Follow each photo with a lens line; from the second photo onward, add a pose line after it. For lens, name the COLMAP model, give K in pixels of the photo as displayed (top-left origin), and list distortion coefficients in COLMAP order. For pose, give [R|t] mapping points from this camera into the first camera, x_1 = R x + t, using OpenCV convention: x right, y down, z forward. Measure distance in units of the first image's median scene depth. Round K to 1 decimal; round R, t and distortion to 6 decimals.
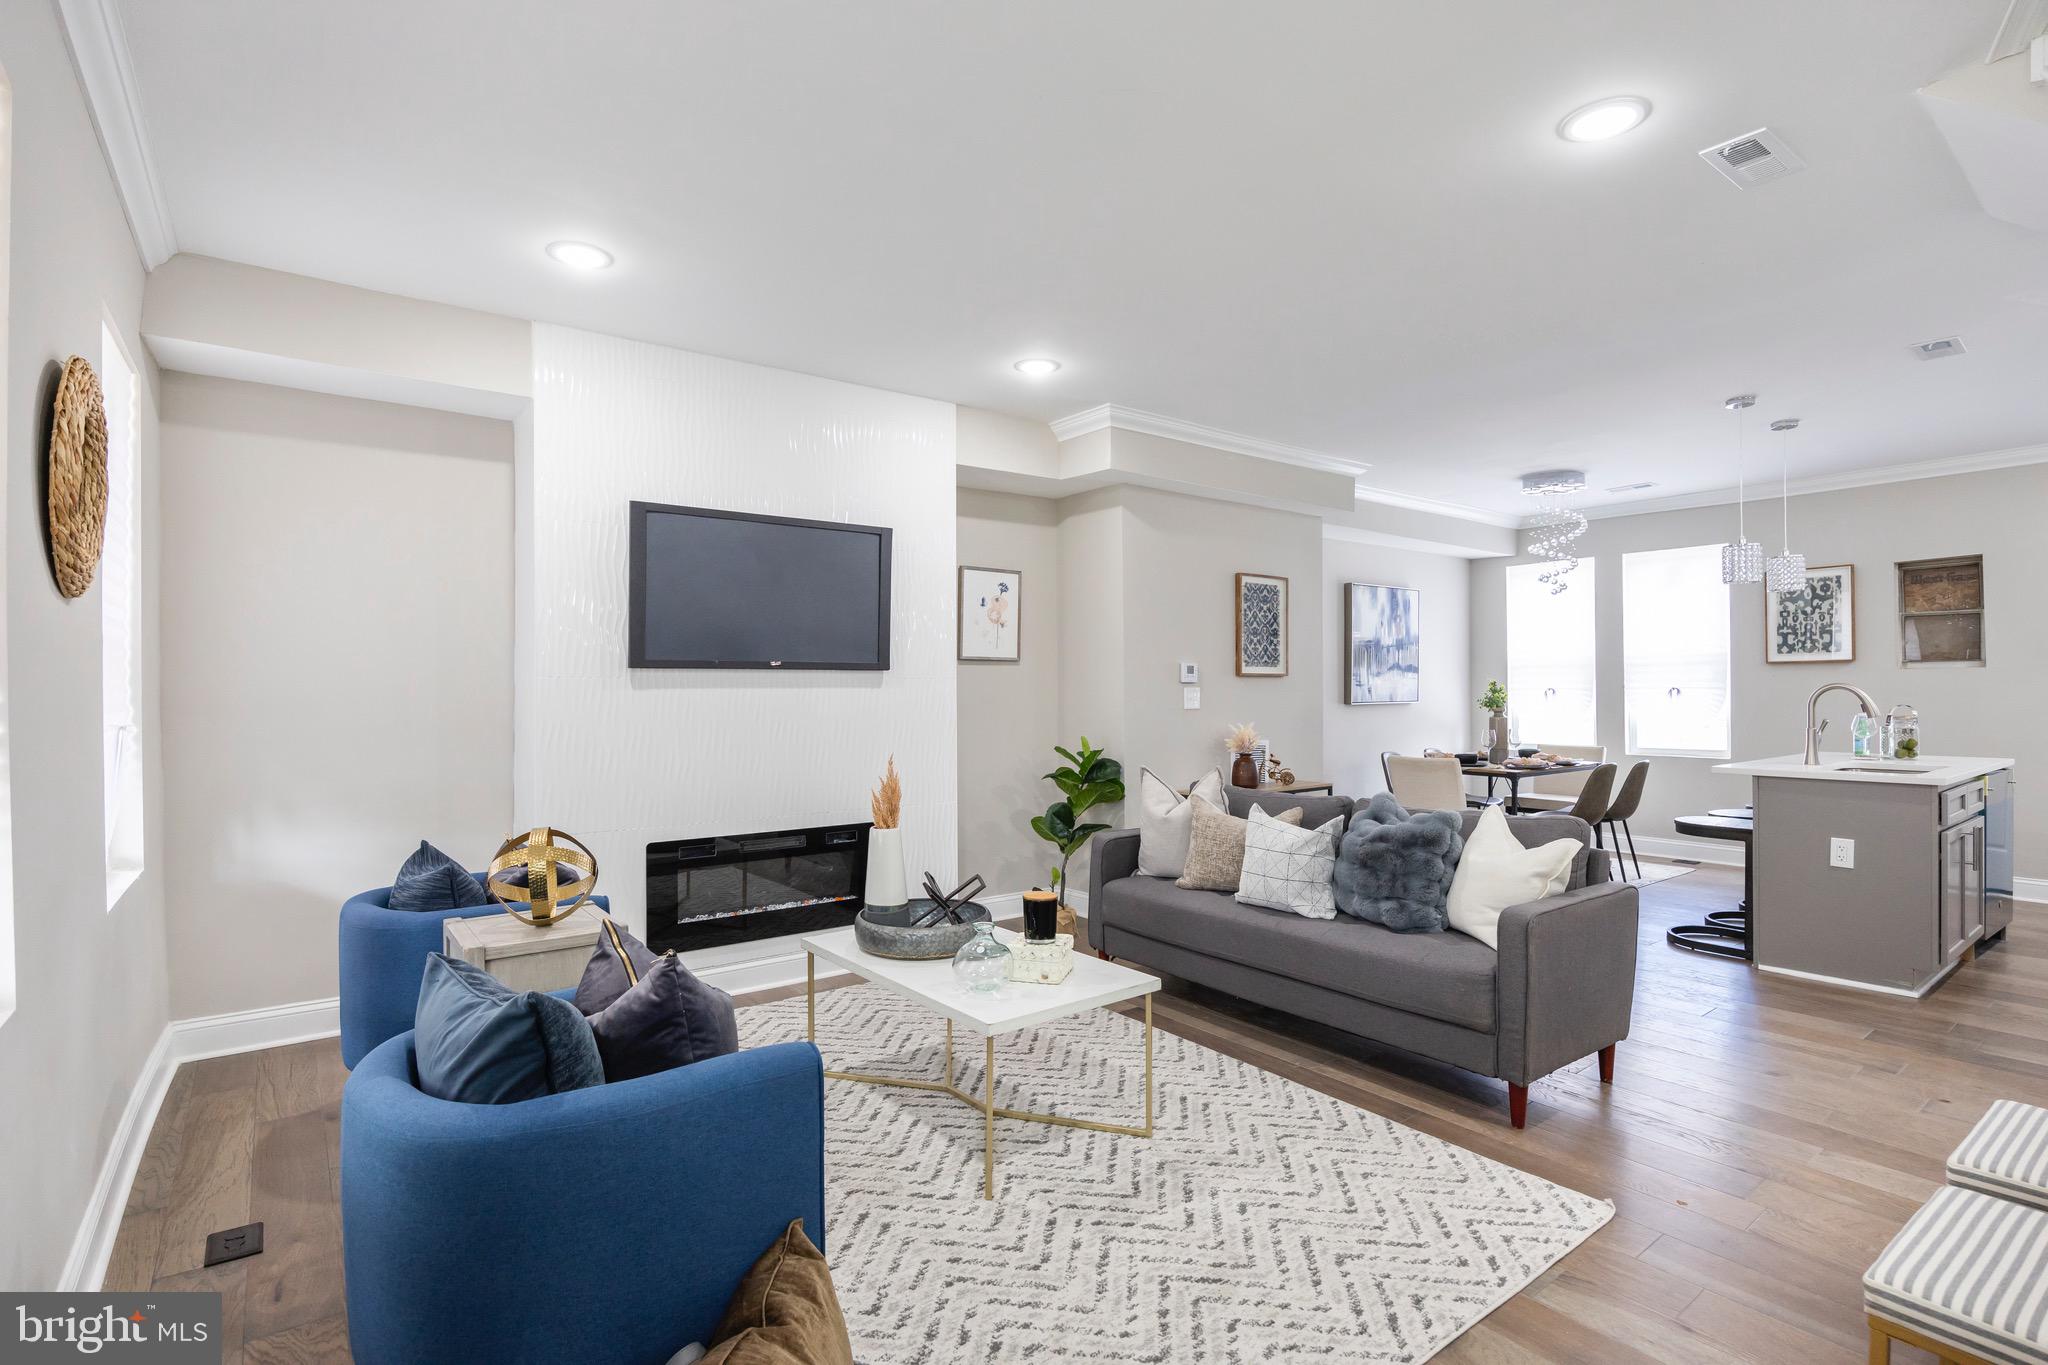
lens RADIAL K [[969.9, 0, 1025.7], [0, 969.9, 691.9], [0, 0, 1]] dist [-0.006512, -0.000721]
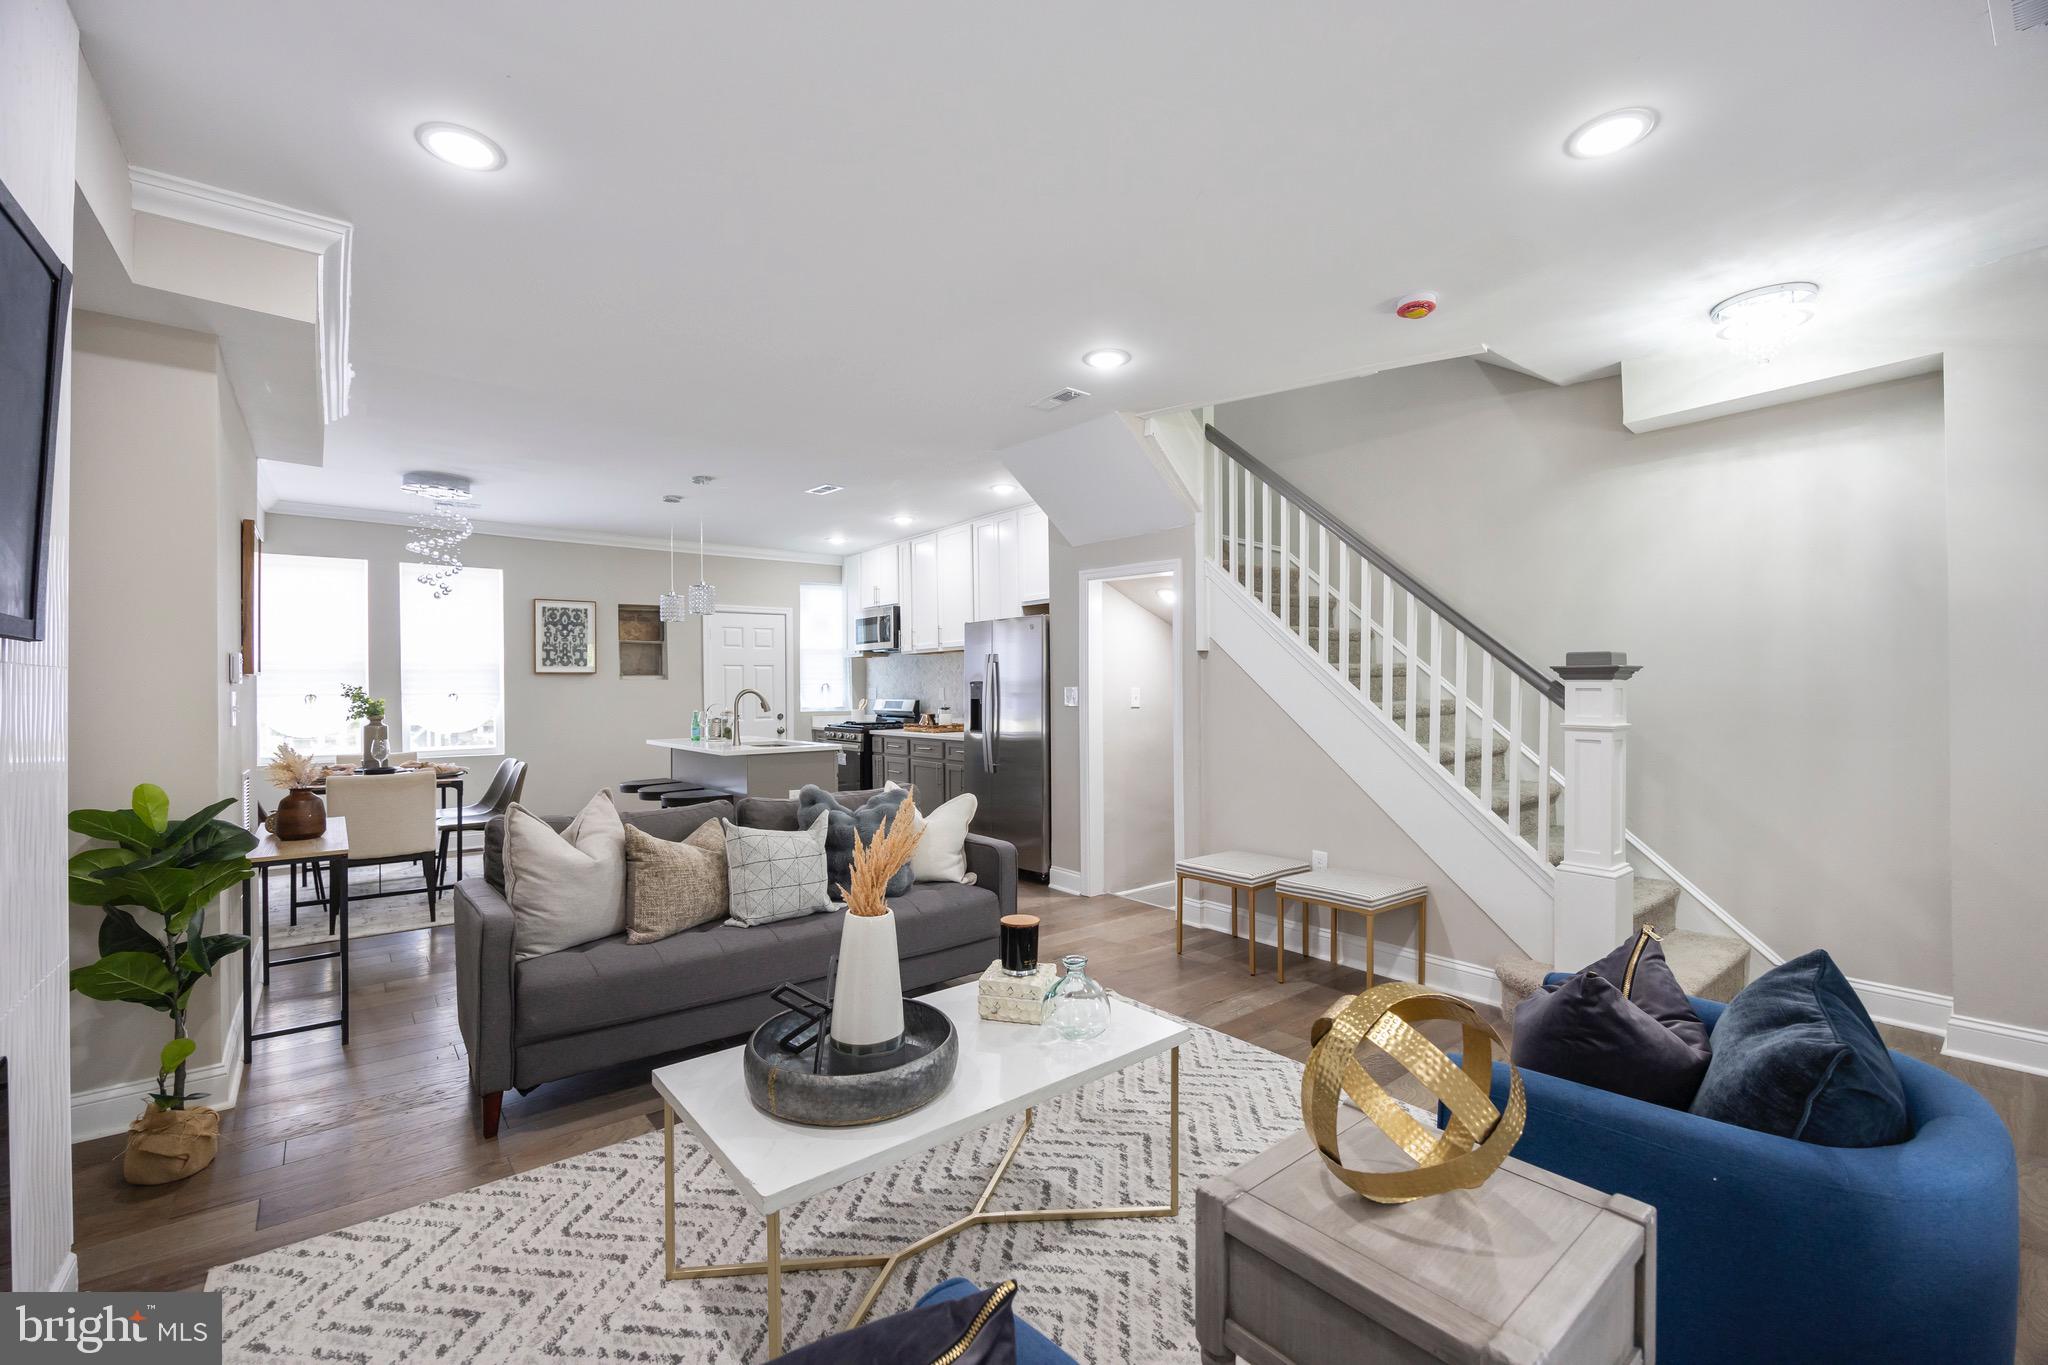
lens RADIAL K [[848.1, 0, 1010.5], [0, 848.1, 689.1], [0, 0, 1]] dist [-0.000685, 0.000078]
pose [[-0.019378, 0.005472, 0.999797, -0.342177], [0.008734, 0.999948, -0.005303, 0.001162], [-0.999774, 0.008629, -0.019425, 0.455644]]
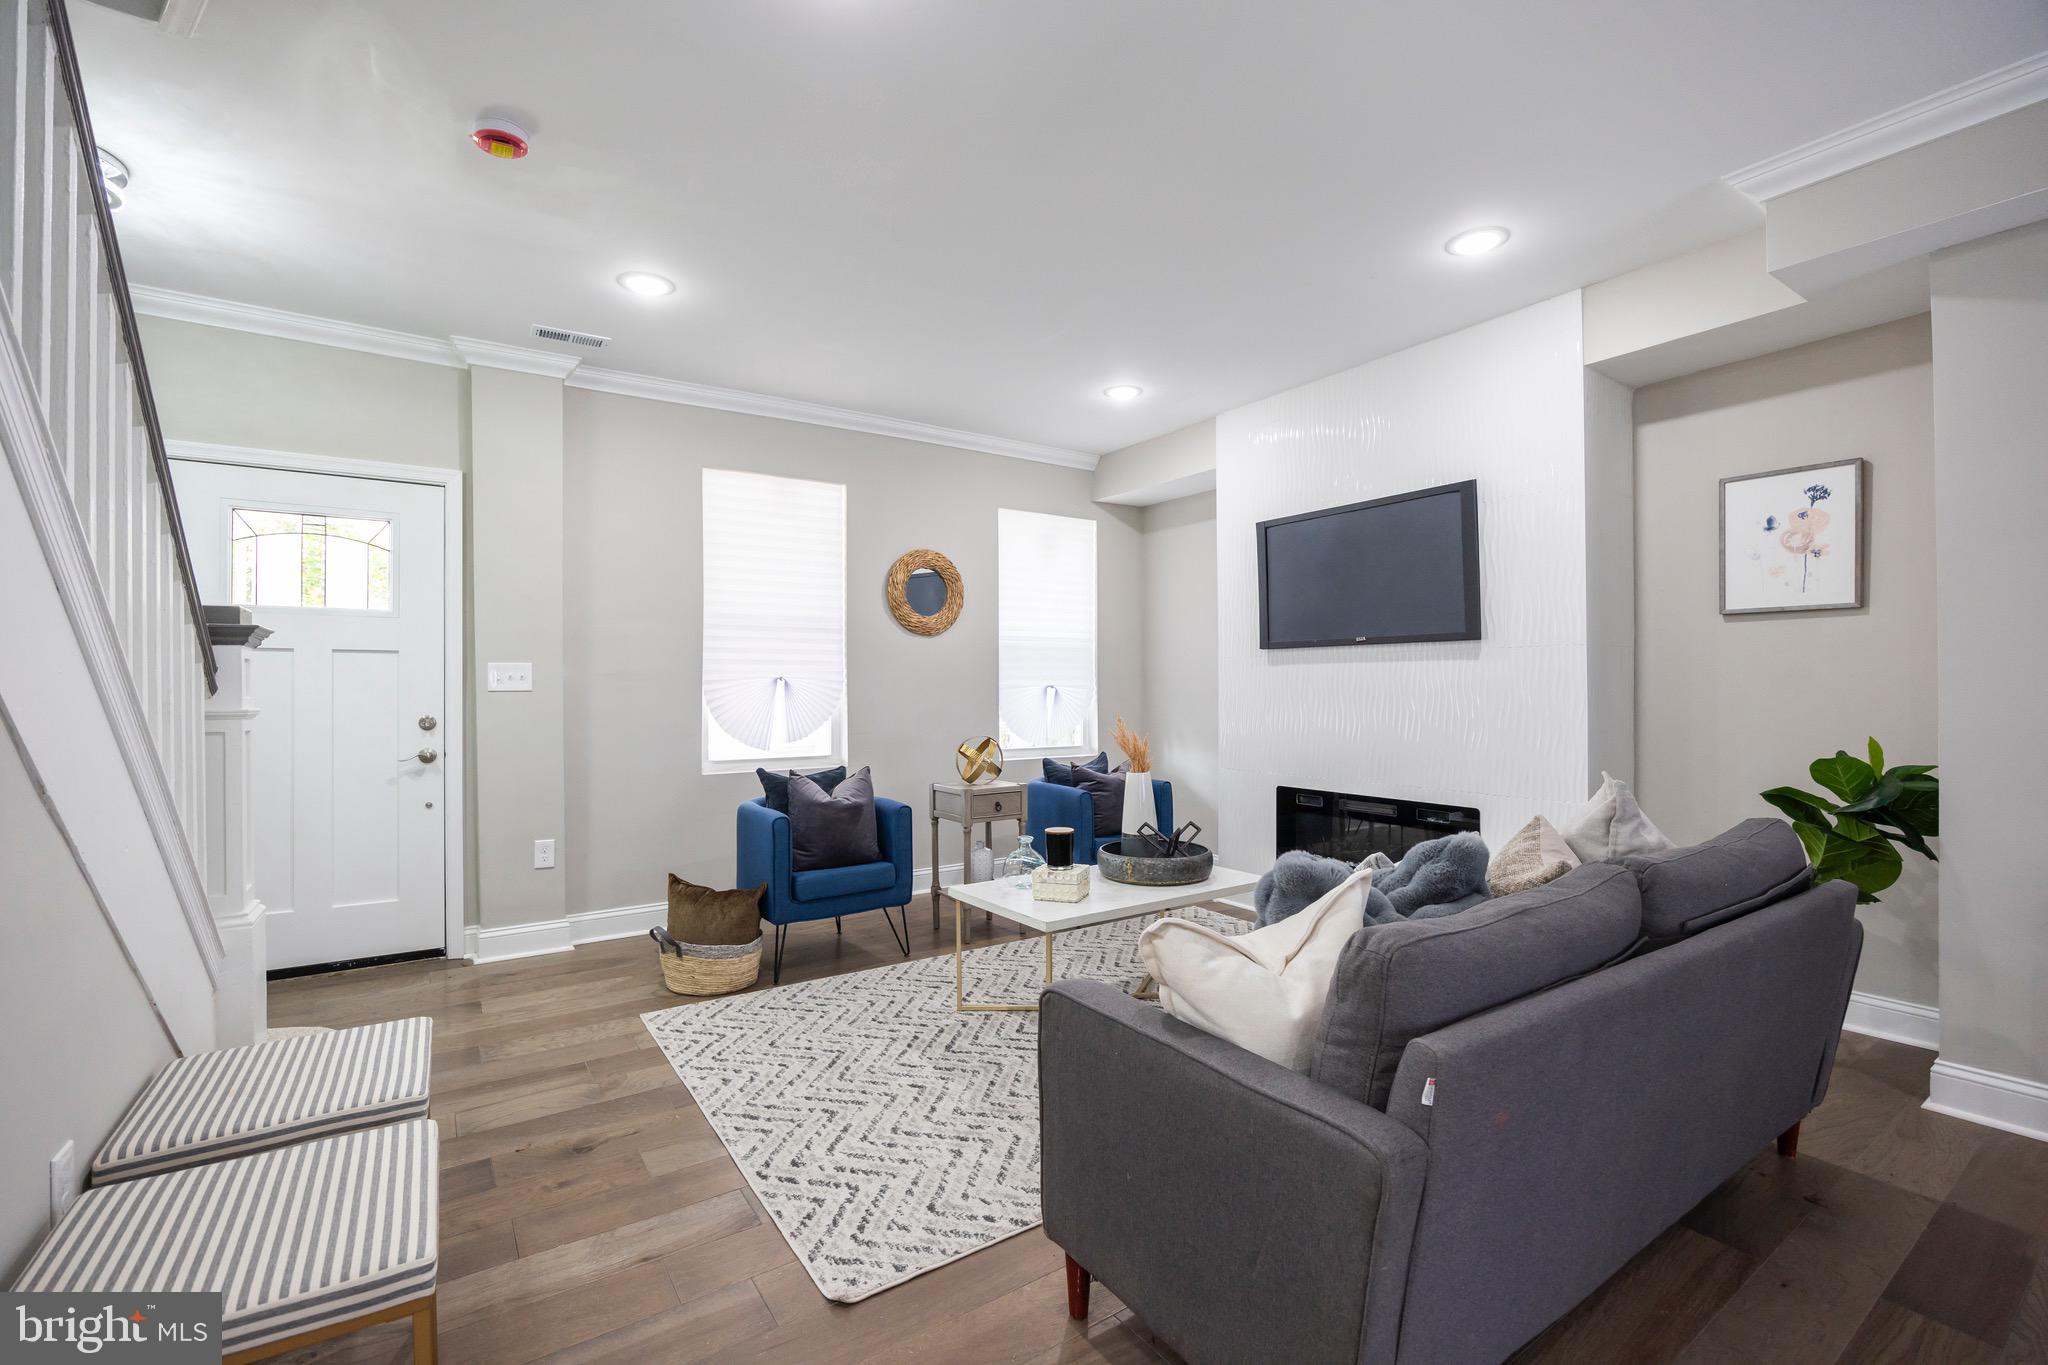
lens RADIAL K [[885.7, 0, 1013.2], [0, 885.7, 687.2], [0, 0, 1]] dist [-0.011695, 0.000696]
pose [[-0.058655, 0.006074, -0.998260, 0.498080], [0.001999, 0.999980, 0.005967, 0.011376], [0.998276, -0.001646, -0.058666, 0.449532]]
